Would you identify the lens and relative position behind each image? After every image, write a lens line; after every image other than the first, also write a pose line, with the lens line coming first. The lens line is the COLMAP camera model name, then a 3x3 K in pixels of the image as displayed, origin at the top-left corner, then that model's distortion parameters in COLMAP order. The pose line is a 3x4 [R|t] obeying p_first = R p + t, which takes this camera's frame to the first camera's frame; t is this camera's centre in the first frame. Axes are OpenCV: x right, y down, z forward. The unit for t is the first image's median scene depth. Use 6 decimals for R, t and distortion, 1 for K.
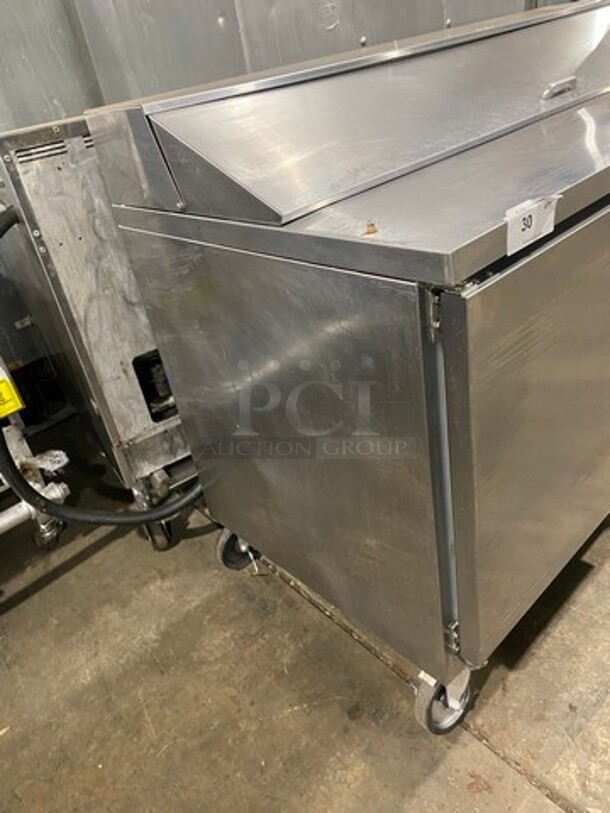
lens RADIAL K [[613.1, 0, 304.8], [0, 613.1, 404.5], [0, 0, 1]] dist [0.022629, -0.013598]
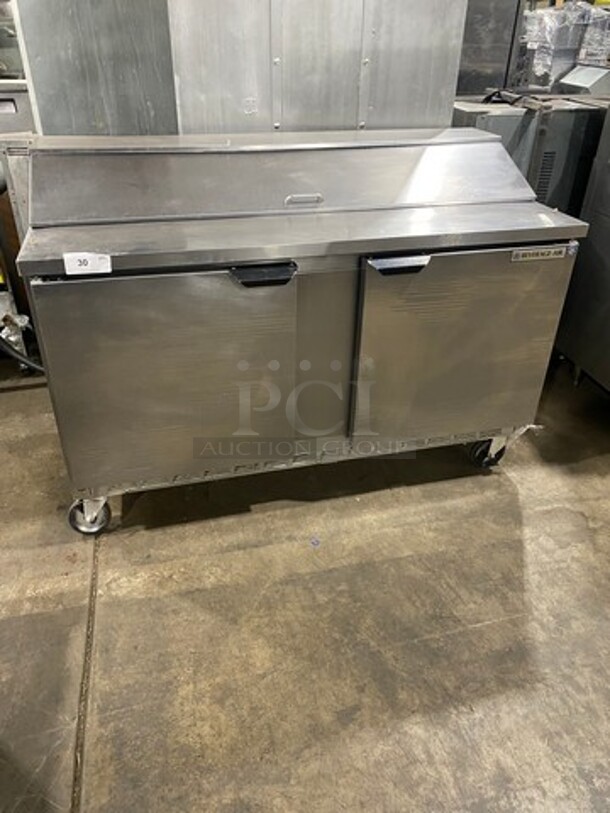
lens RADIAL K [[613.1, 0, 304.6], [0, 613.1, 404.6], [0, 0, 1]] dist [0.022629, -0.013598]
pose [[0.865794, 0.391826, -0.311245, 1.088531], [-0.377098, 0.919750, 0.108892, -0.214219], [0.328935, 0.023092, 0.944070, -0.415927]]
